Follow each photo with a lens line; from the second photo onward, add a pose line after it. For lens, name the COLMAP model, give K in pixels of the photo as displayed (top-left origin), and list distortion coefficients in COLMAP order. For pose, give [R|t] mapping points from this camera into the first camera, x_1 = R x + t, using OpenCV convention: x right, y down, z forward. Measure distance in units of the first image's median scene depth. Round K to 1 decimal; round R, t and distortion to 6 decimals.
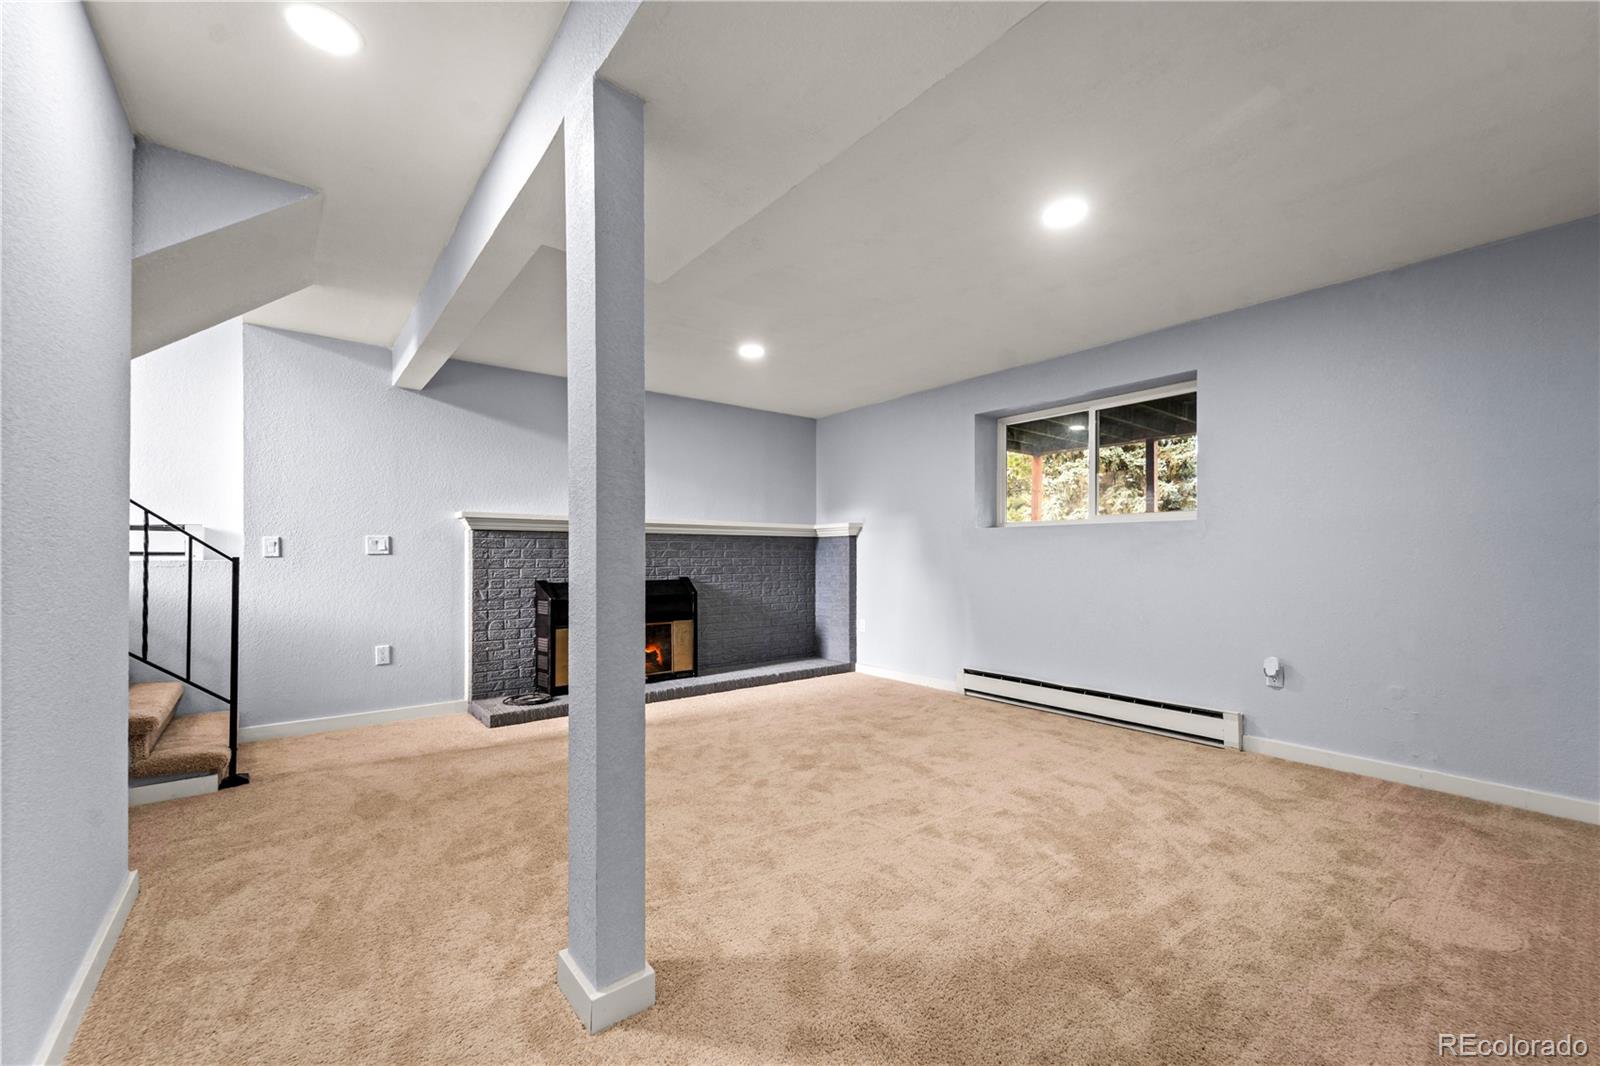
lens RADIAL K [[652.3, 0, 802.5], [0, 652.3, 555.5], [0, 0, 1]] dist [0.000271, -0.000056]
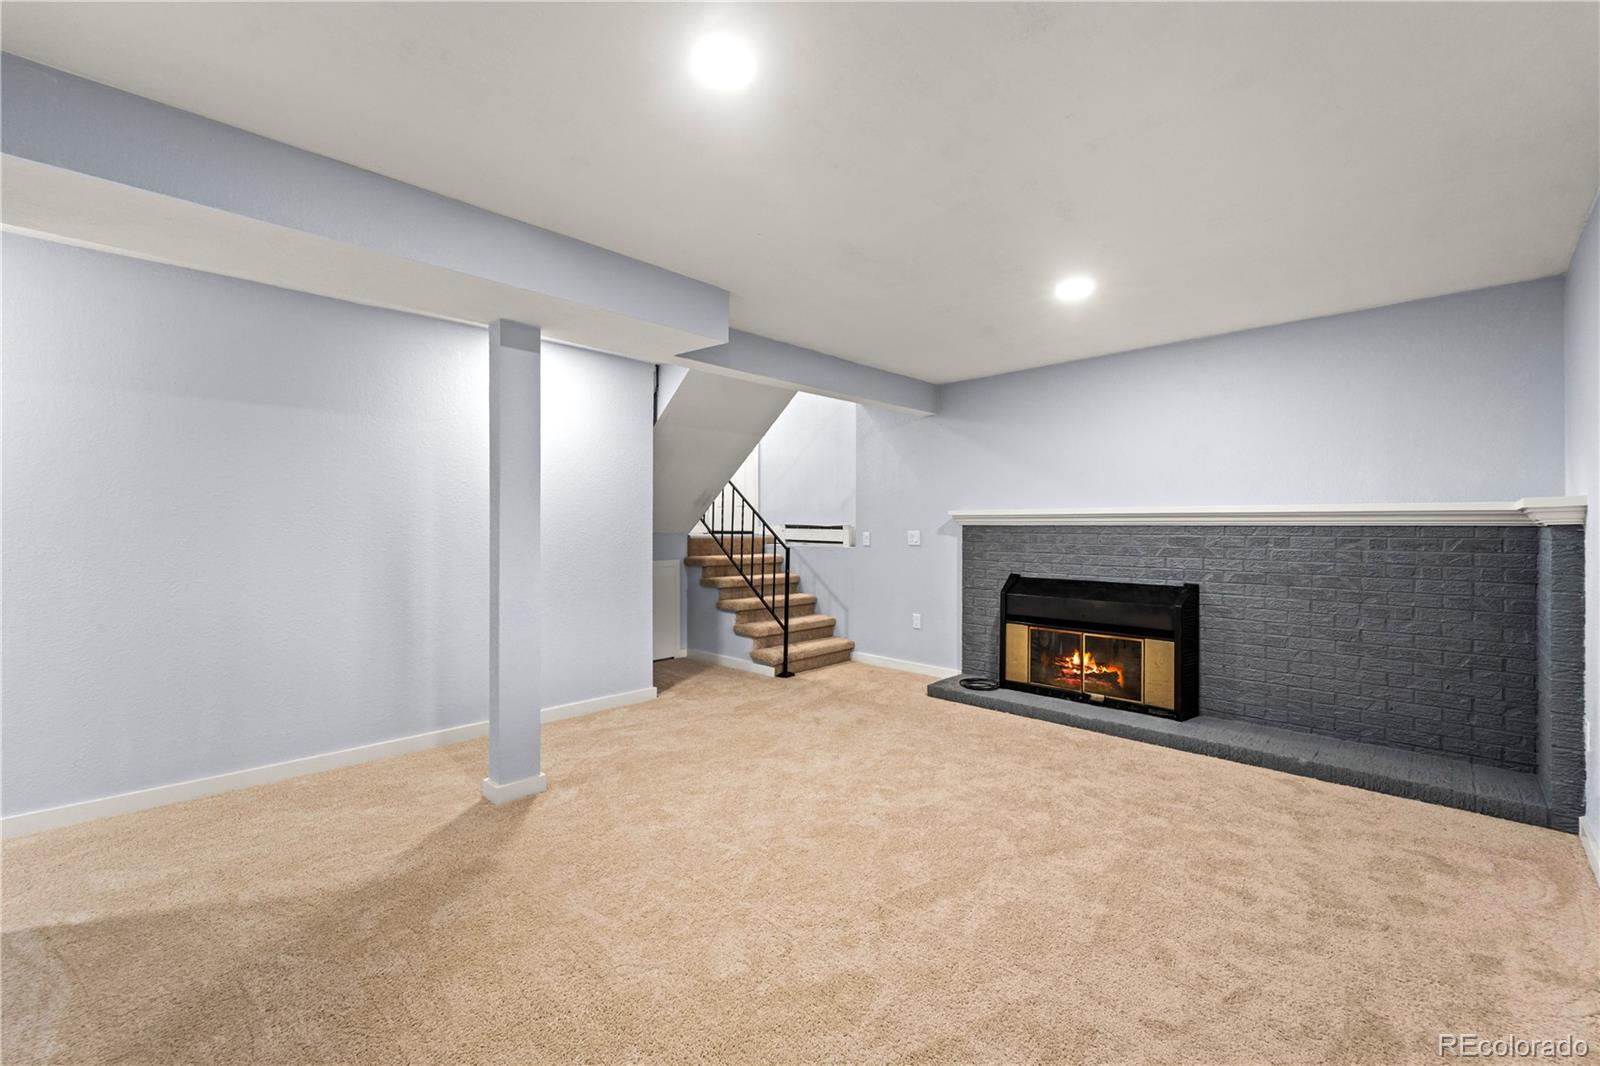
lens RADIAL K [[656.4, 0, 800.2], [0, 656.4, 514.4], [0, 0, 1]] dist [-0.001558, -0.000699]
pose [[0.118947, -0.015493, -0.992780, 0.637402], [-0.002997, 0.999868, -0.015962, -0.040553], [0.992896, 0.004874, 0.118885, 0.596957]]
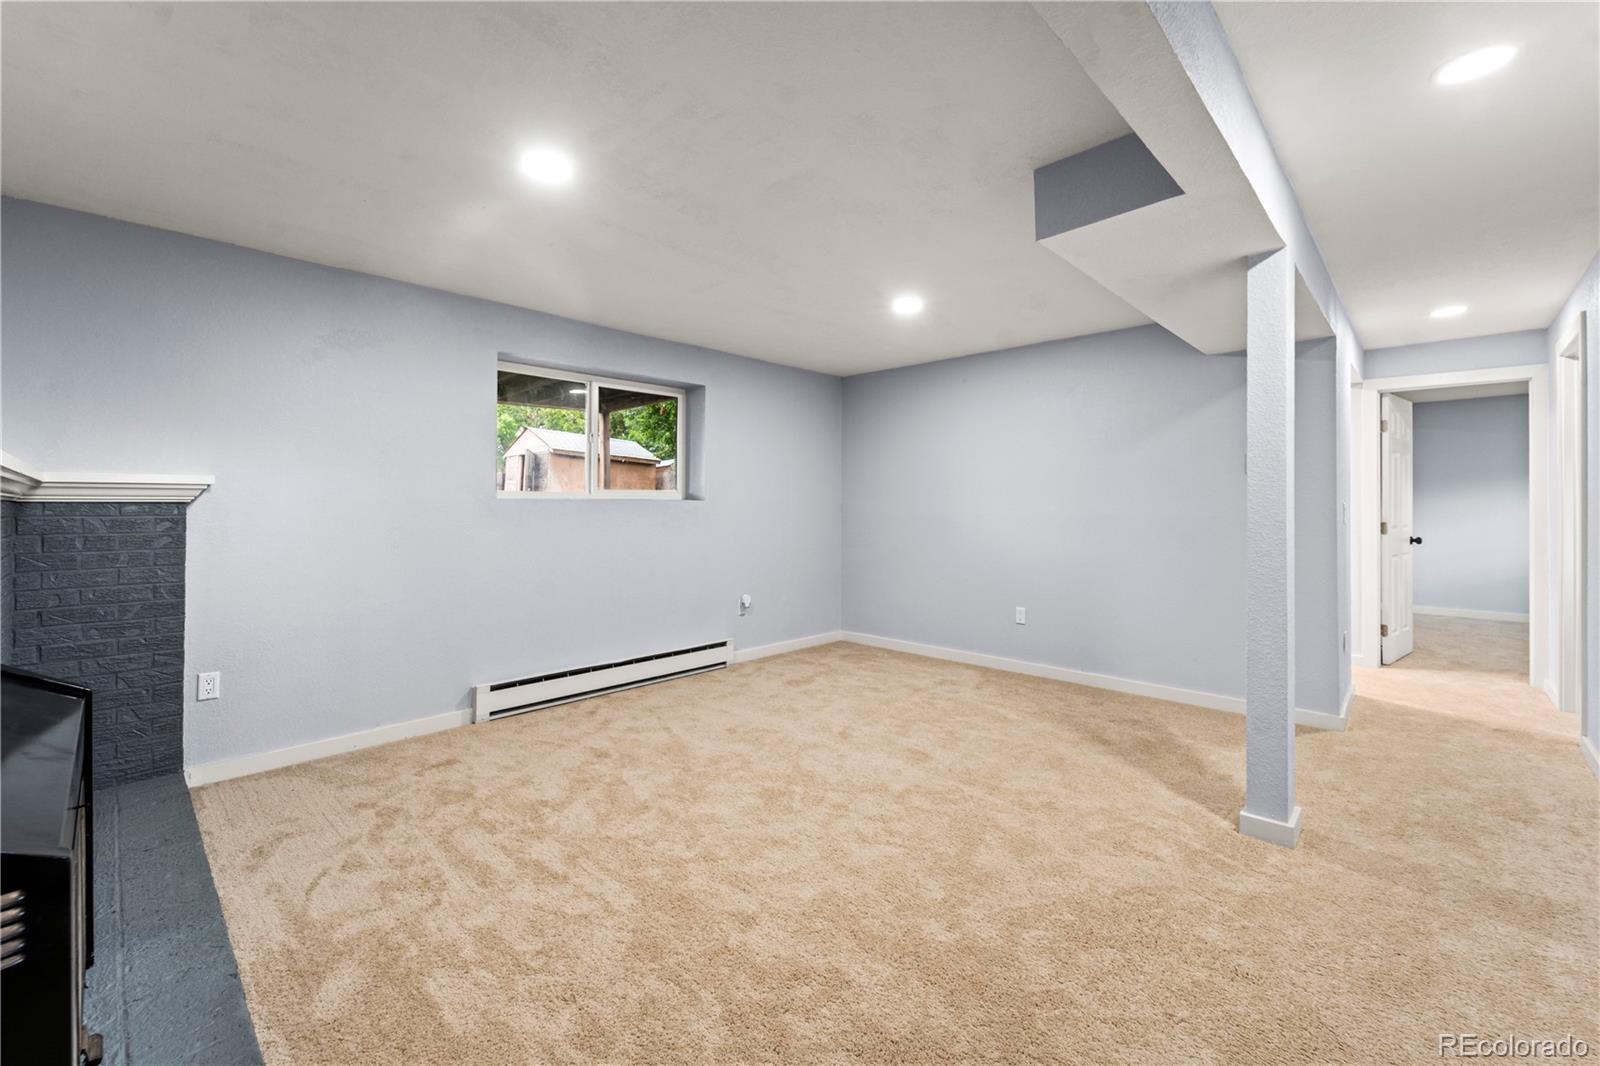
lens RADIAL K [[656.4, 0, 800.2], [0, 656.4, 514.4], [0, 0, 1]] dist [-0.001558, -0.000699]
pose [[-0.135010, -0.011560, 0.990777, -0.617341], [0.002154, 0.999926, 0.011960, -0.036026], [-0.990842, 0.003749, -0.134975, 0.850366]]
